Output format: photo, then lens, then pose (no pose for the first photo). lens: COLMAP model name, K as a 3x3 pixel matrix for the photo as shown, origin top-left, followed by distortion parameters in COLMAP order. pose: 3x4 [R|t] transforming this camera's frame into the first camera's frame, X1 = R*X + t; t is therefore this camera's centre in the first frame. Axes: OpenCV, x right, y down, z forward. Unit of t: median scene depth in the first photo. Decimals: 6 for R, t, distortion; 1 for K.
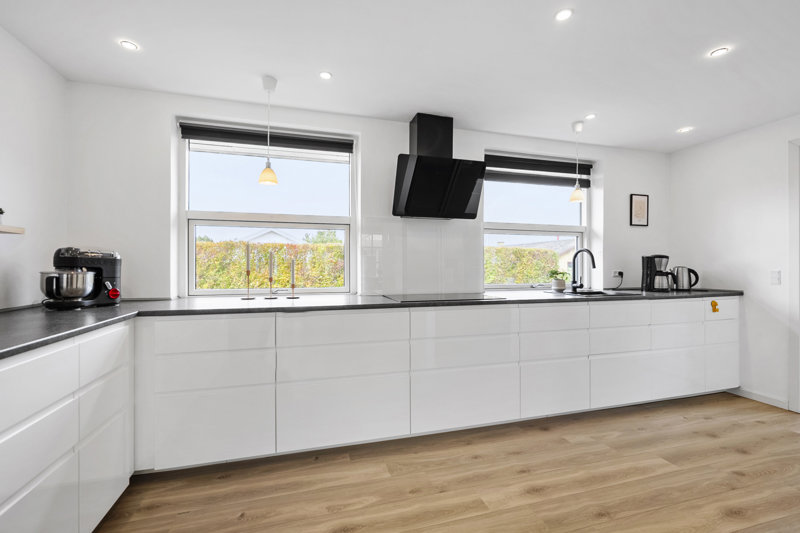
lens RADIAL K [[355.0, 0, 399.4], [0, 355.0, 271.8], [0, 0, 1]] dist [0.003723, 0.001596]
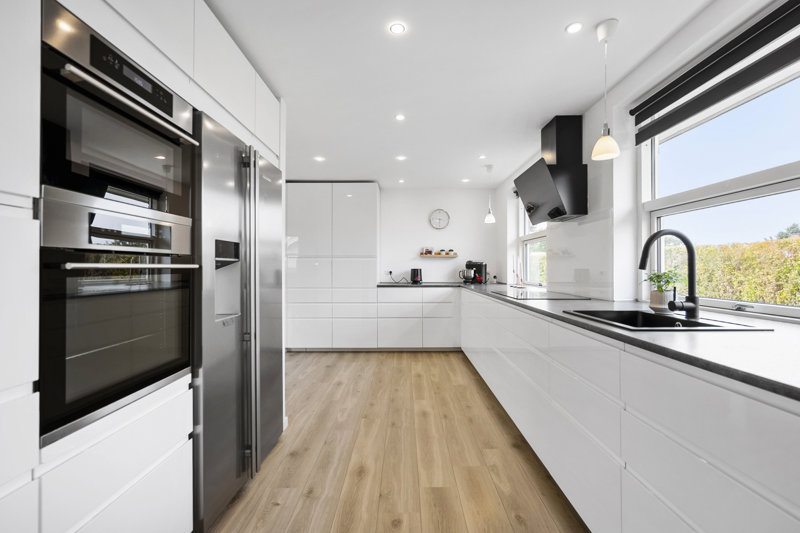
lens RADIAL K [[355.0, 0, 400.2], [0, 355.0, 266.0], [0, 0, 1]] dist [0.003723, 0.001596]
pose [[-0.302038, -0.006122, -0.953276, 1.720881], [-0.005074, 0.999976, -0.004815, -0.012233], [0.953282, 0.003383, -0.302061, 1.251410]]
